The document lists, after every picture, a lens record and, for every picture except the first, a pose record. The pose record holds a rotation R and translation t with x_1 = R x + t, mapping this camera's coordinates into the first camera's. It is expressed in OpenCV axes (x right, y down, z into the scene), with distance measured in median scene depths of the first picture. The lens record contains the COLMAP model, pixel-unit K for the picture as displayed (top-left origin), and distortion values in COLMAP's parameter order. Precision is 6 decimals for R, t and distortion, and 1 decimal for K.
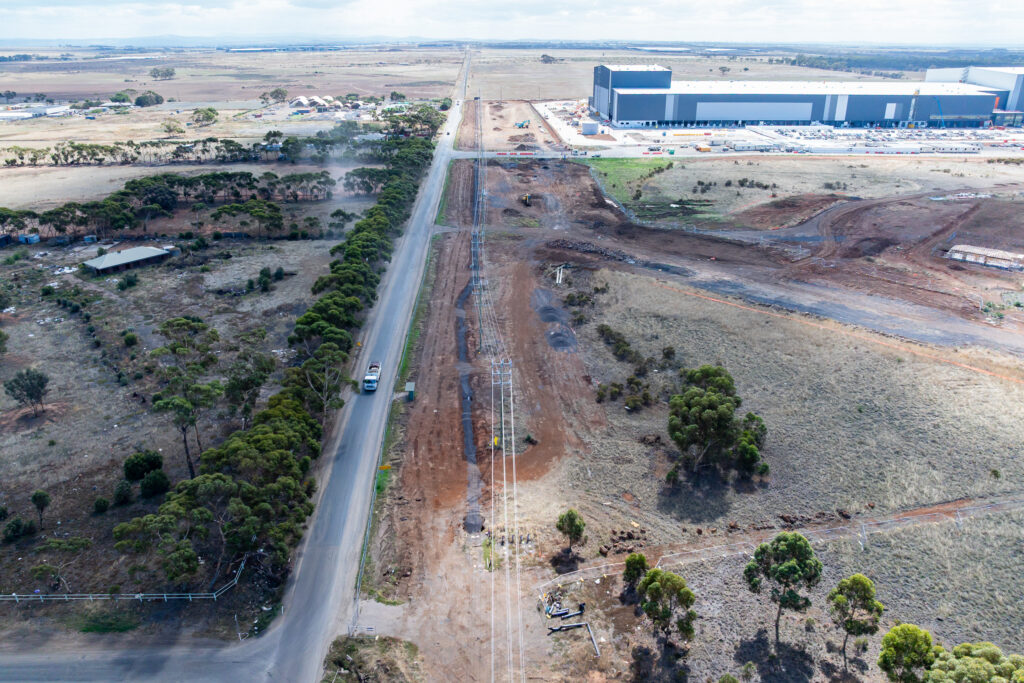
lens RADIAL K [[734.3, 0, 516.6], [0, 734.3, 305.9], [0, 0, 1]] dist [-0.045904, 0.012474]
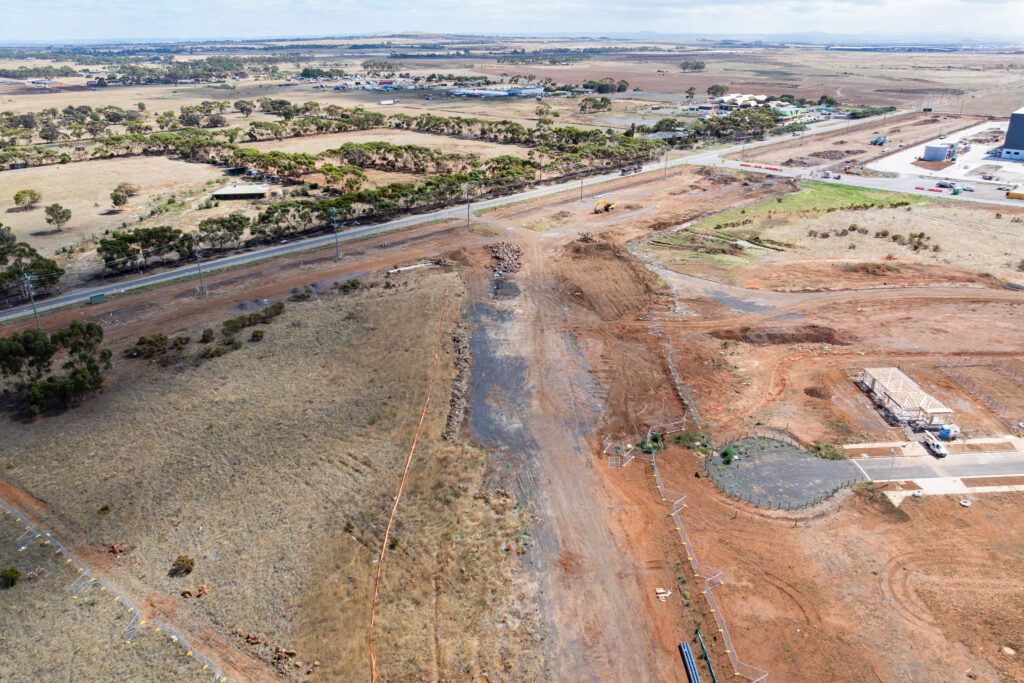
lens RADIAL K [[734.3, 0, 516.6], [0, 734.3, 305.9], [0, 0, 1]] dist [-0.045904, 0.012474]
pose [[0.697169, 0.247216, -0.672934, 0.460365], [-0.245127, 0.964289, 0.100298, -0.068772], [0.673698, 0.095030, 0.732871, 0.191926]]
